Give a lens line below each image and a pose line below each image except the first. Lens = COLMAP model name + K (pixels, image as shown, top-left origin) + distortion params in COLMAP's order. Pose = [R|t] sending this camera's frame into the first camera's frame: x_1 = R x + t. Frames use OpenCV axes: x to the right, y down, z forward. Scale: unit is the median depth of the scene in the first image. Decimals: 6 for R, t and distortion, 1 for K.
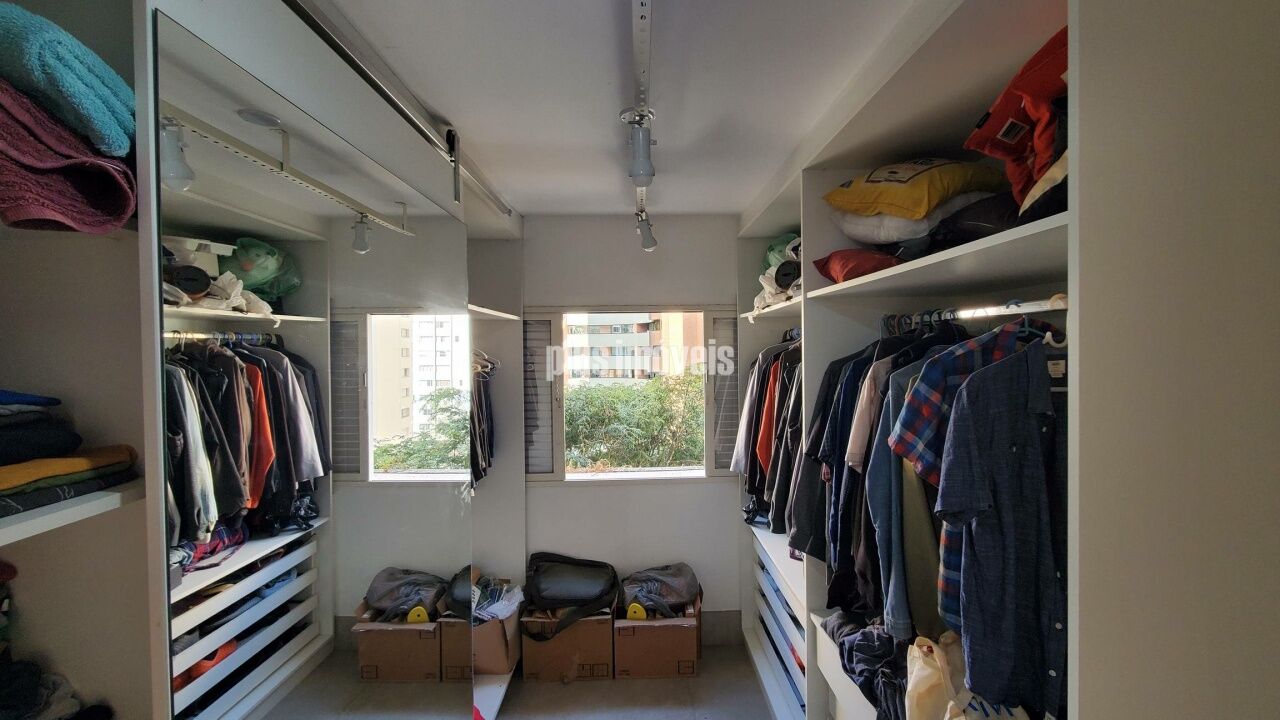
lens RADIAL K [[509.0, 0, 648.7], [0, 509.0, 355.4], [0, 0, 1]] dist [-0.001832, -0.000620]
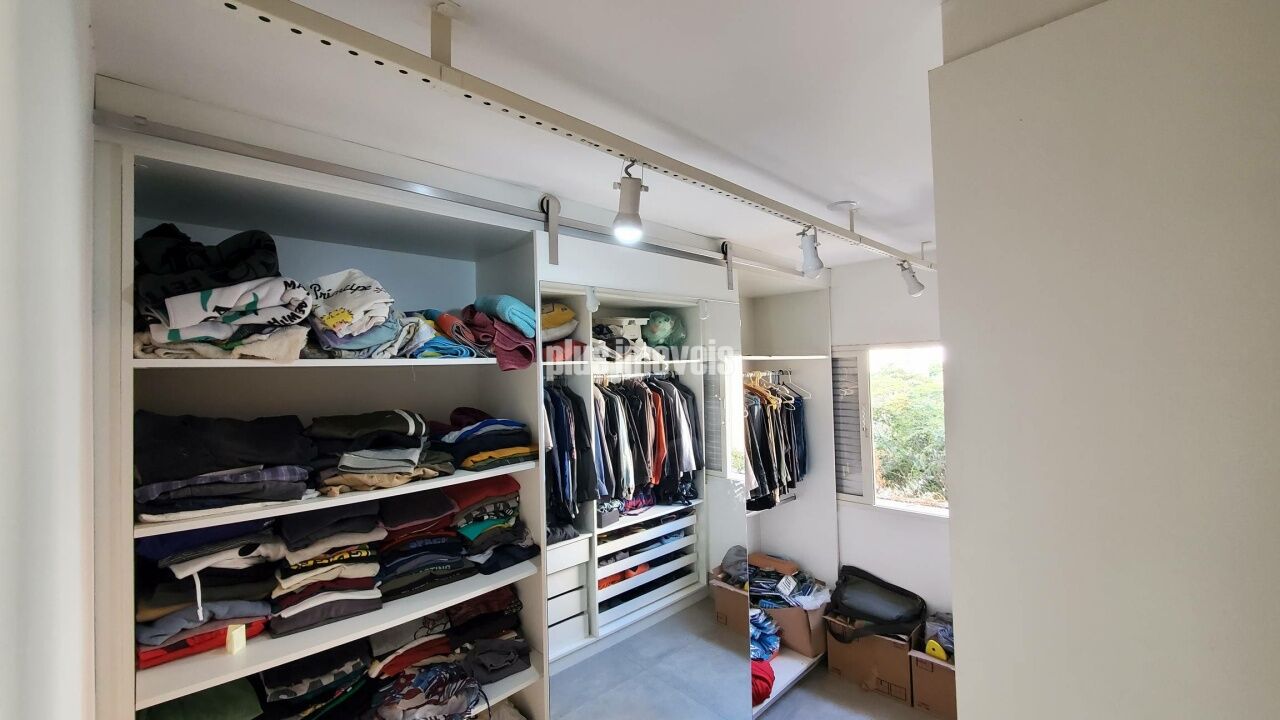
lens RADIAL K [[509.0, 0, 648.7], [0, 509.0, 355.4], [0, 0, 1]] dist [-0.001832, -0.000620]
pose [[0.691851, -0.025256, -0.721599, 0.340574], [0.009275, 0.999616, -0.026093, -0.055644], [0.721981, 0.011359, 0.691820, -0.108550]]
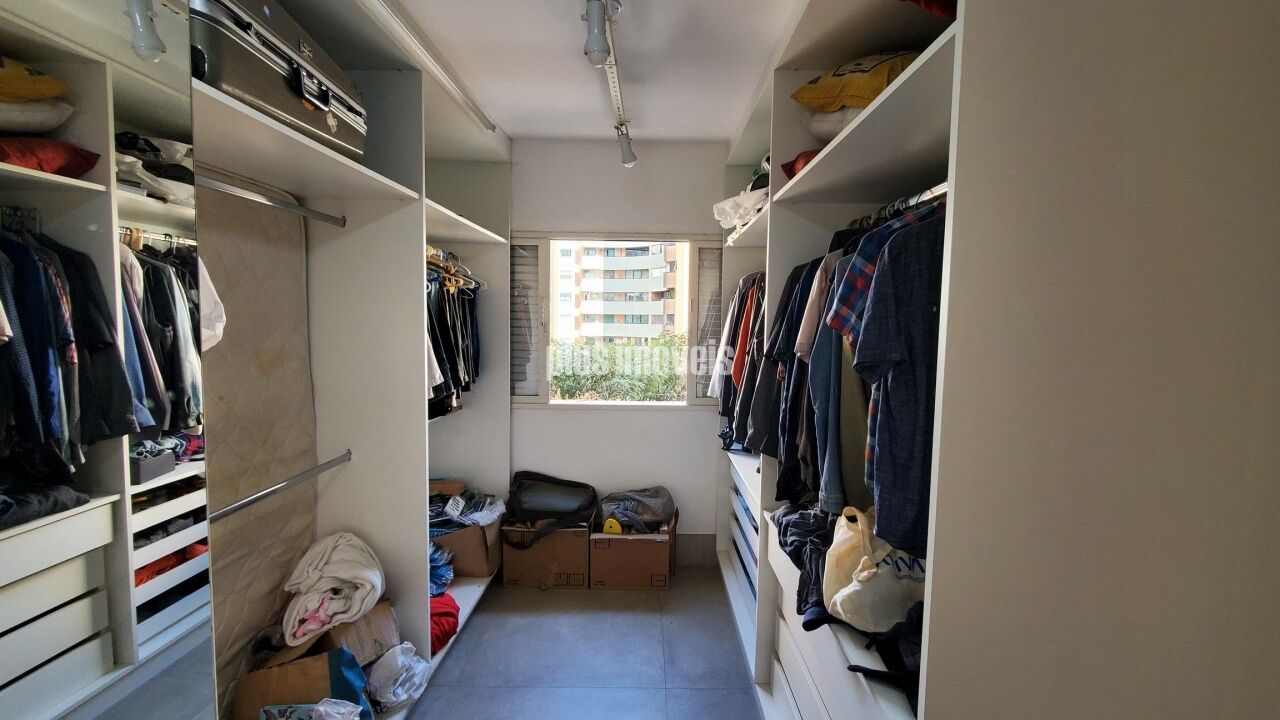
lens RADIAL K [[509.2, 0, 650.2], [0, 509.2, 355.4], [0, 0, 1]] dist [0.003043, -0.000142]
pose [[0.999170, 0.031326, -0.026053, 0.073779], [-0.029783, 0.997894, 0.057617, 0.097955], [0.027803, -0.056793, 0.997999, -0.018635]]
